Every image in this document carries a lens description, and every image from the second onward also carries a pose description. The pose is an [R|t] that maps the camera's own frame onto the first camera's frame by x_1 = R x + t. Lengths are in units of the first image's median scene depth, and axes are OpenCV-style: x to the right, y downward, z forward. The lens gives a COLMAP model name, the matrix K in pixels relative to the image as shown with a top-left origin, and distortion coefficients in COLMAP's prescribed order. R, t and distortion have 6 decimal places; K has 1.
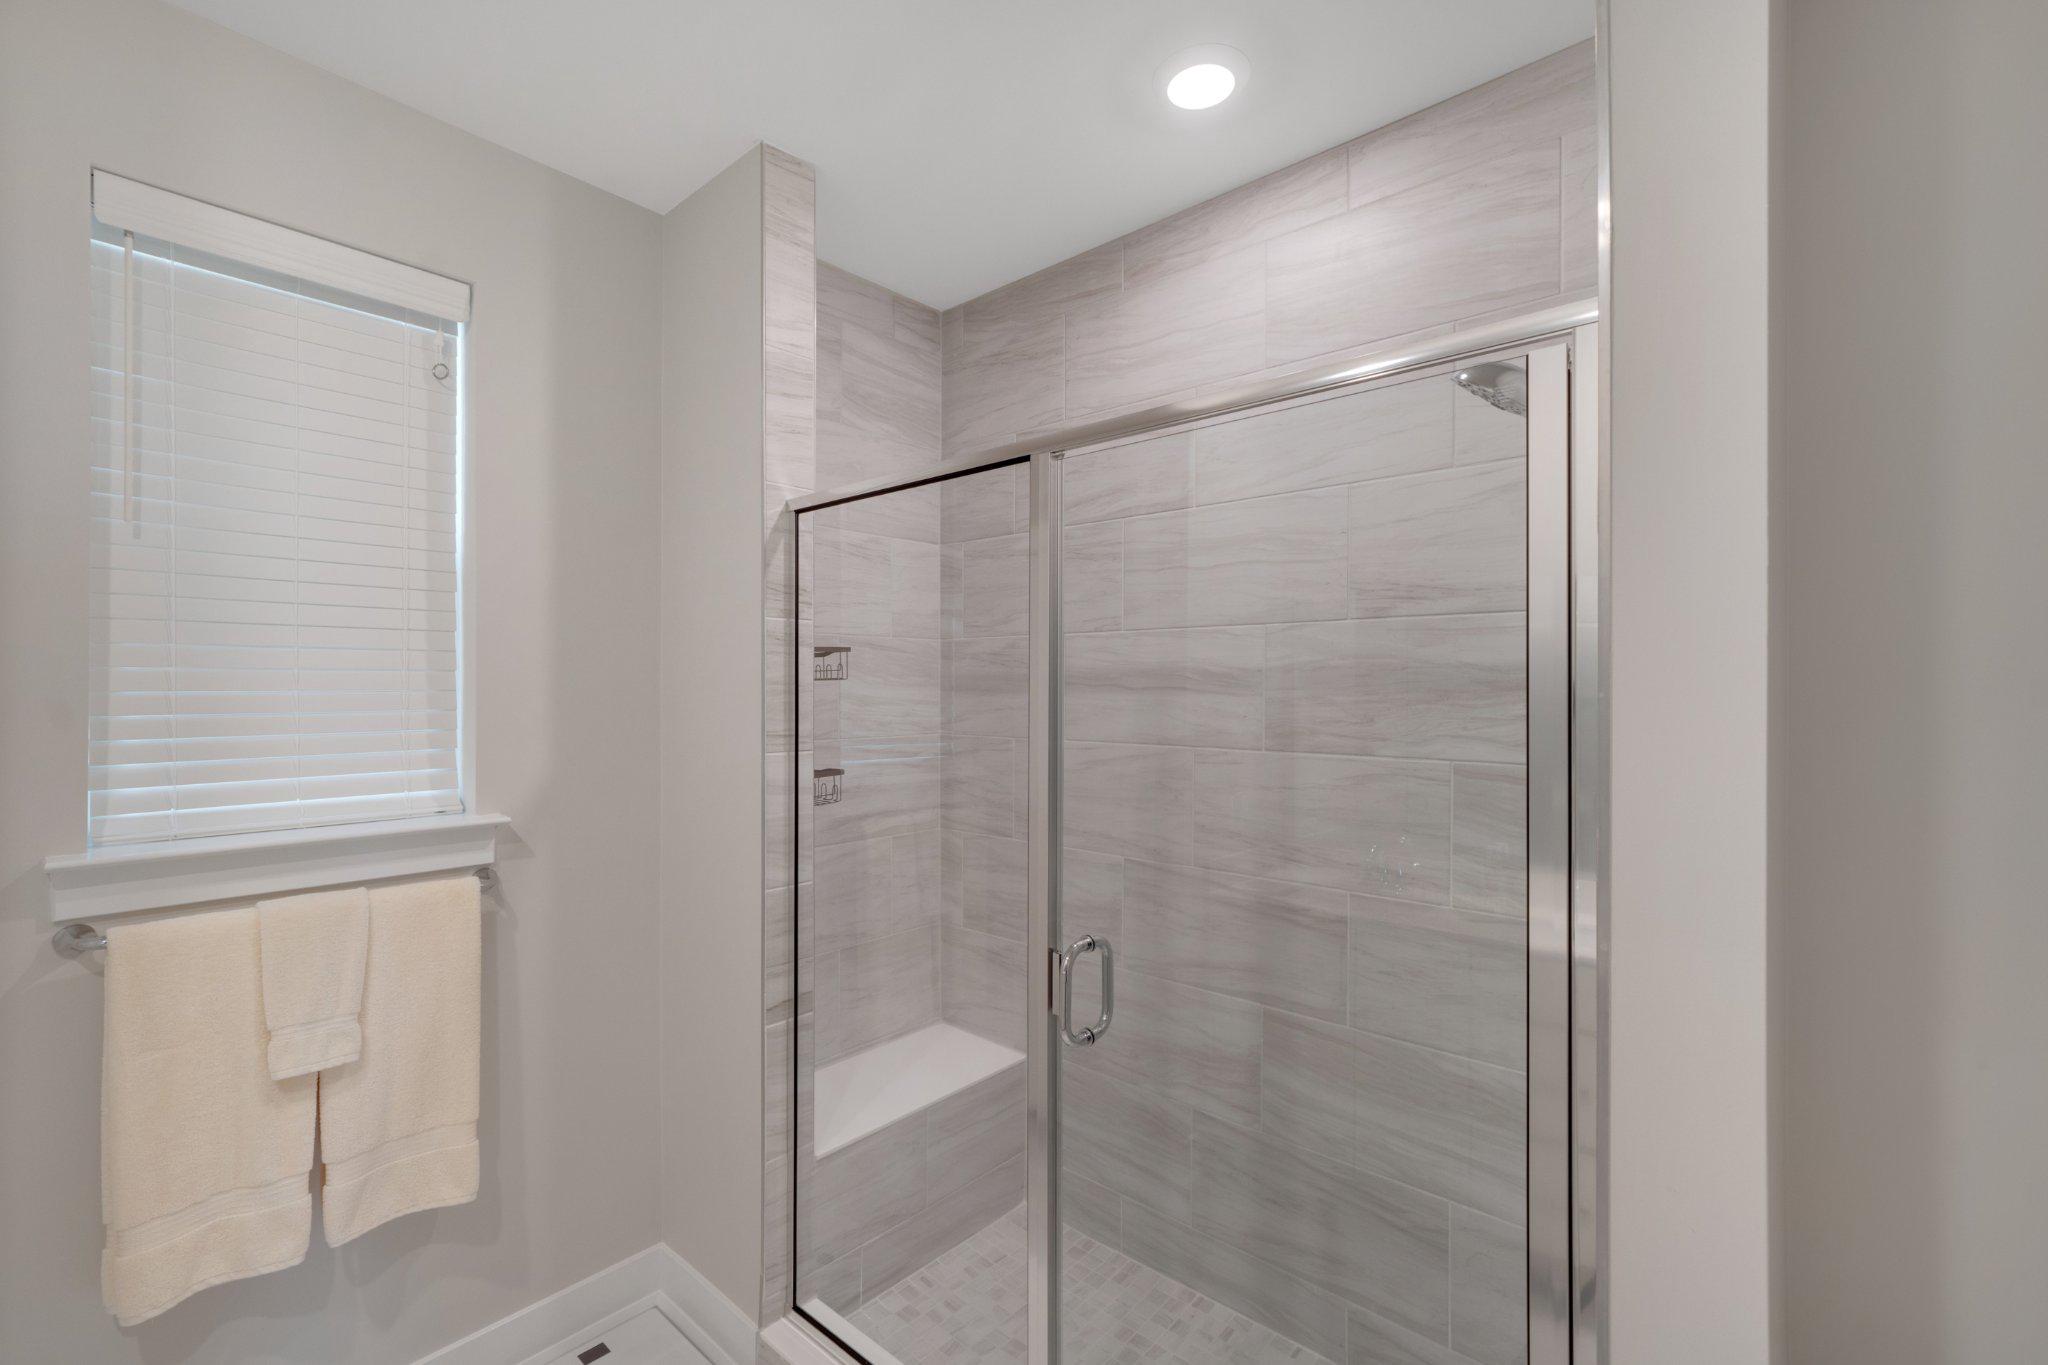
lens RADIAL K [[896.0, 0, 1015.4], [0, 896.0, 677.8], [0, 0, 1]] dist [0.010122, 0.000273]
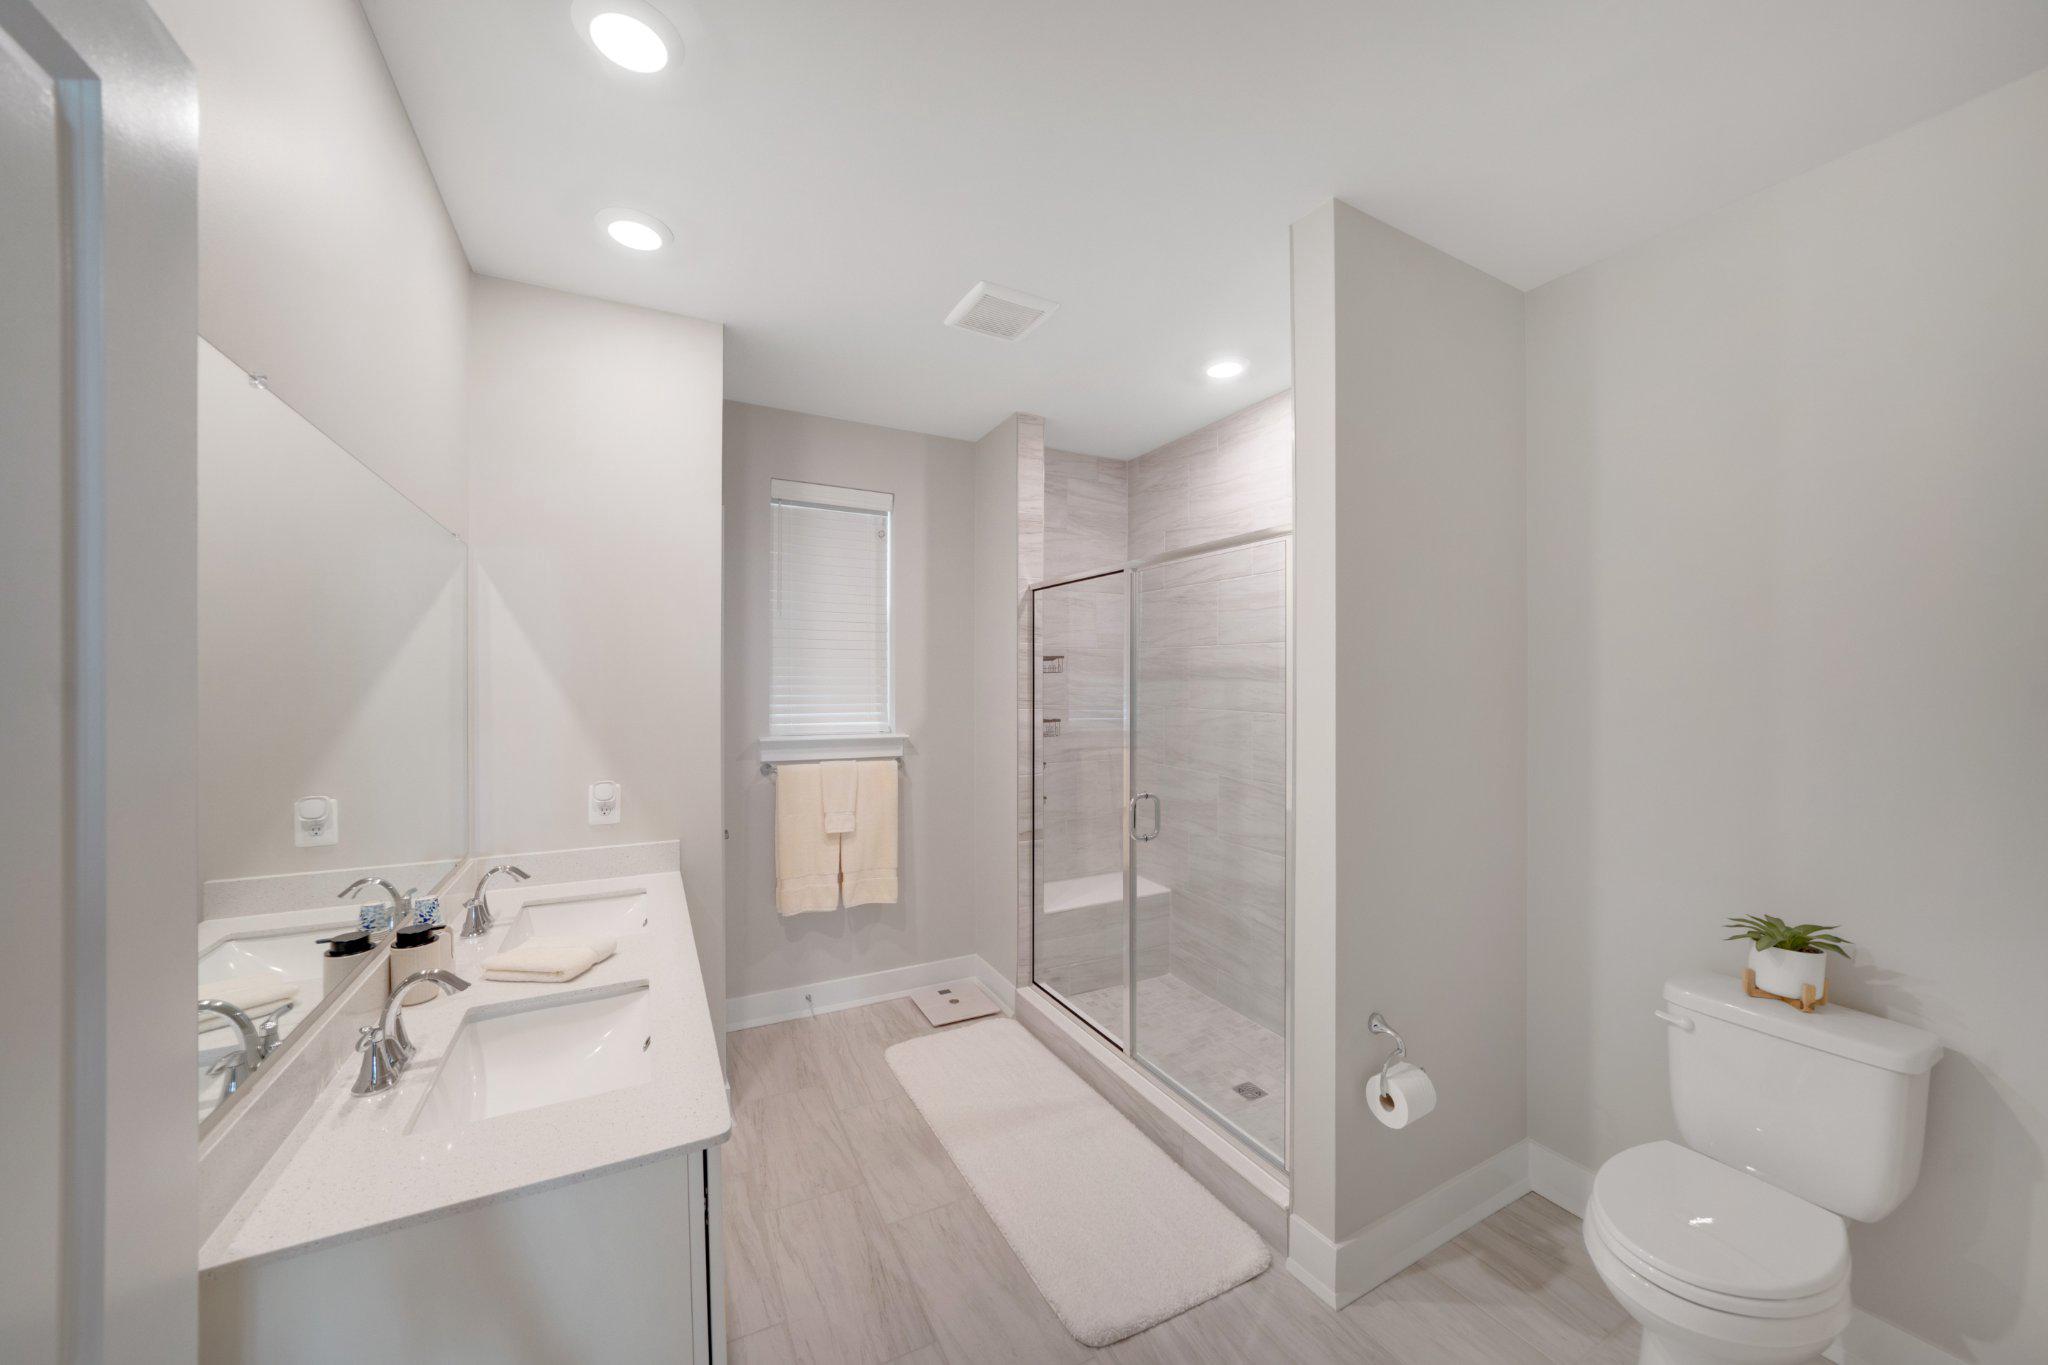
lens RADIAL K [[788.6, 0, 1024.0], [0, 788.6, 682.5], [0, 0, 1]] dist [0.000222, 0.000043]
pose [[0.936873, 0.008197, -0.349574, 0.359320], [-0.002674, 0.999864, 0.016278, -0.005315], [0.349660, -0.014316, 0.936767, -0.677742]]
